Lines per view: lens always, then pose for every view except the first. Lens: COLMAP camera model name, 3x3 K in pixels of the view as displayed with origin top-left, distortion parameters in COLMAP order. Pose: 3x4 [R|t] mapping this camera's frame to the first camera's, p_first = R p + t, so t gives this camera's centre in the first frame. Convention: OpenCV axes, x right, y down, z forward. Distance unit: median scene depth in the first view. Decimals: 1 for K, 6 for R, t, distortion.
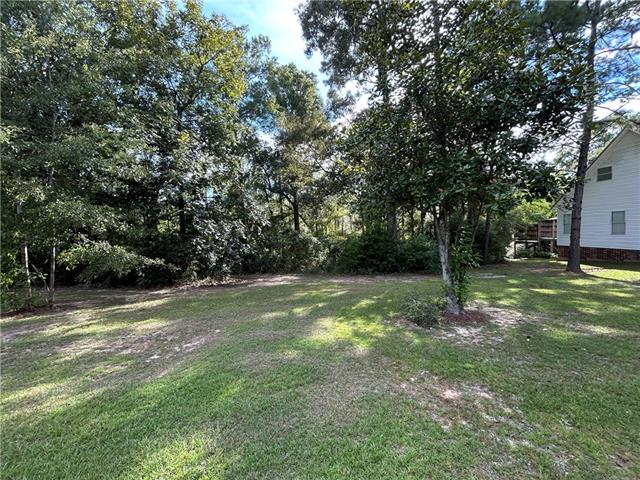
lens RADIAL K [[256.1, 0, 319.3], [0, 256.1, 239.8], [0, 0, 1]] dist [-0.001795, -0.000160]
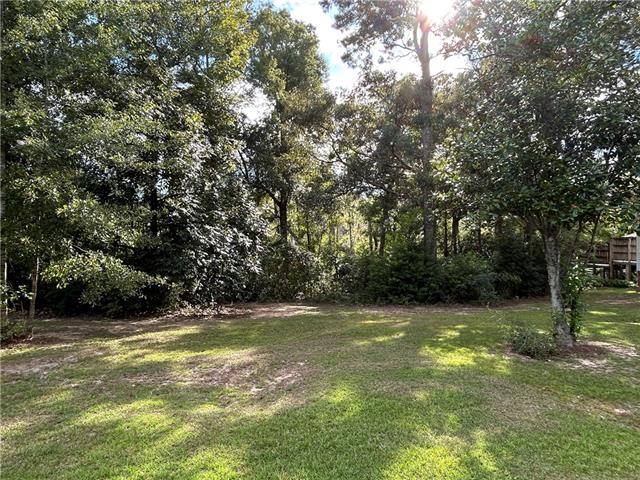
lens RADIAL K [[376.5, 0, 320.5], [0, 376.5, 240.5], [0, 0, 1]] dist [0.002752, 0.001571]
pose [[0.996689, 0.027522, 0.076506, -0.131851], [-0.024226, 0.998752, -0.043687, 0.003251], [-0.077613, 0.041689, 0.996112, -0.069741]]
